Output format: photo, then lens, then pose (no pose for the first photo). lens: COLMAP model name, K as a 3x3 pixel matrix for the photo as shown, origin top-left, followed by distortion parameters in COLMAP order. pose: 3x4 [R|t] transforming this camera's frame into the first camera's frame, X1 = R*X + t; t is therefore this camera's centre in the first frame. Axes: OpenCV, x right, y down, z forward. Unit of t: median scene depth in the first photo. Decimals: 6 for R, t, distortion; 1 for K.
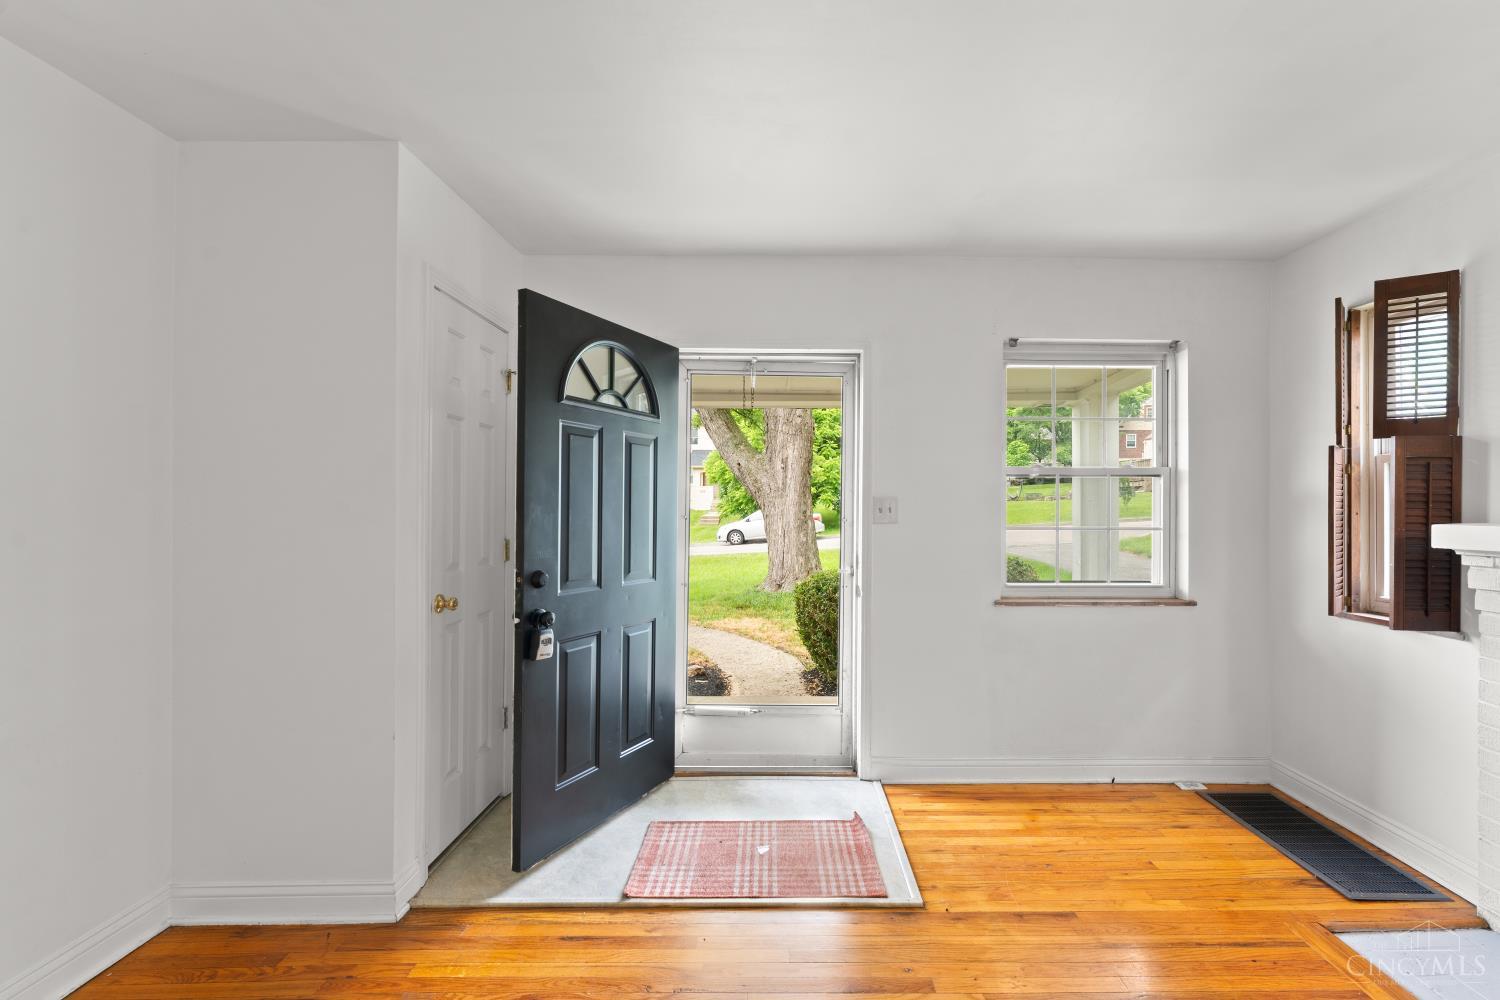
lens RADIAL K [[674.7, 0, 750.0], [0, 674.7, 500.0], [0, 0, 1]] dist [-0.002362, -0.000840]
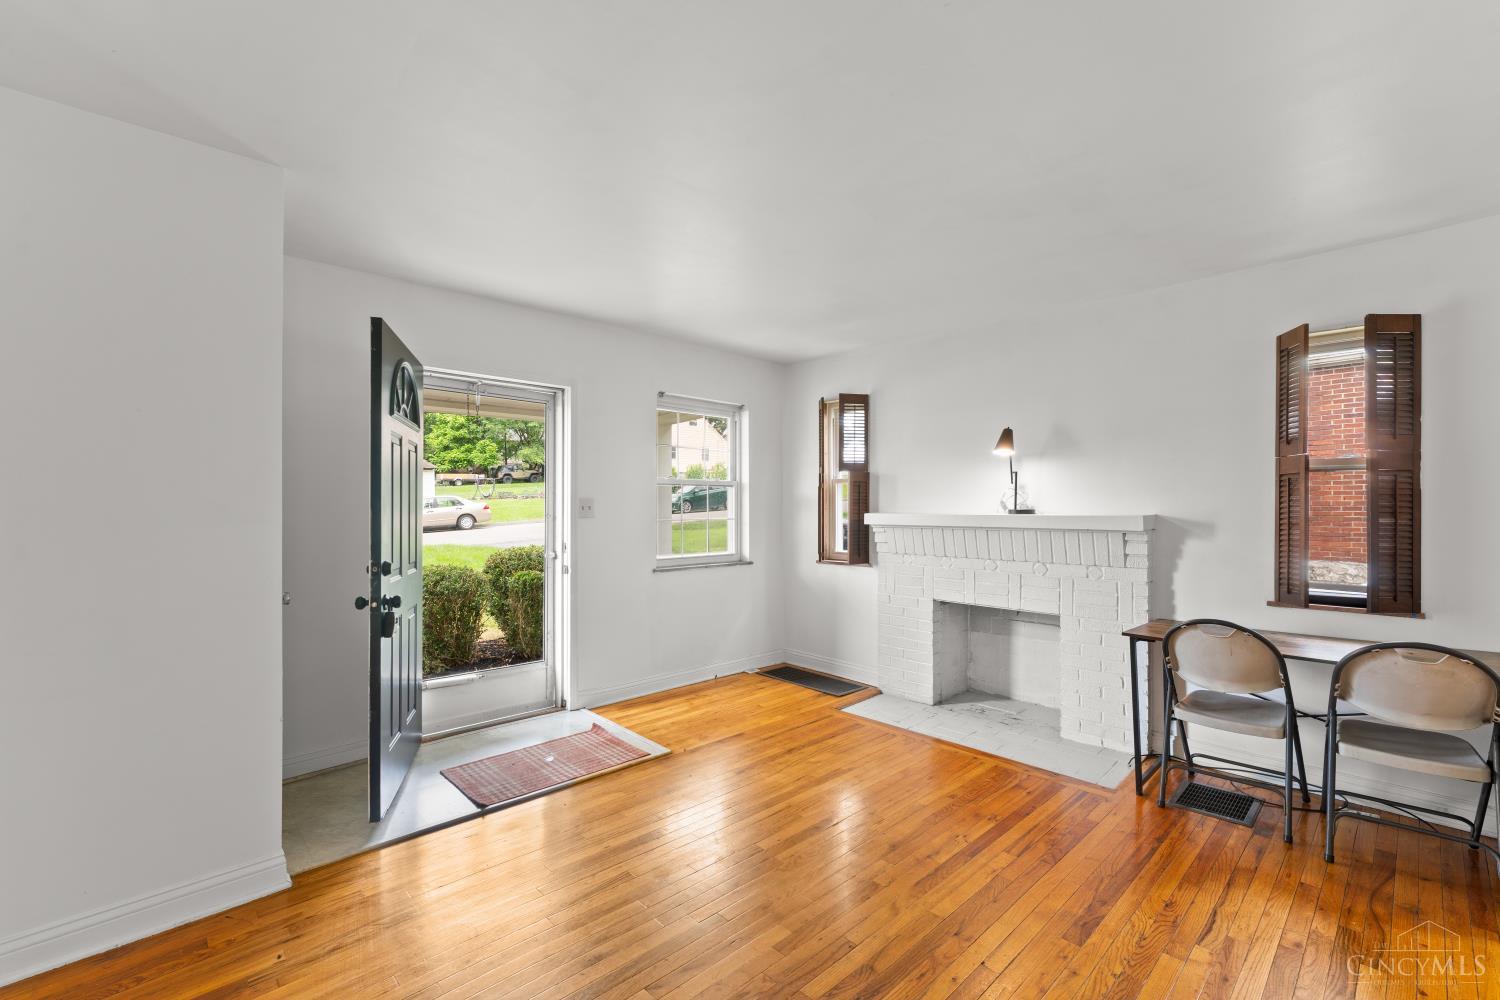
lens RADIAL K [[674.7, 0, 750.0], [0, 674.7, 500.0], [0, 0, 1]] dist [-0.002362, -0.000840]
pose [[0.719609, 0.003963, 0.694368, -0.576753], [-0.005826, 0.999983, 0.000330, -0.003887], [-0.694355, -0.004283, 0.719620, -0.229874]]
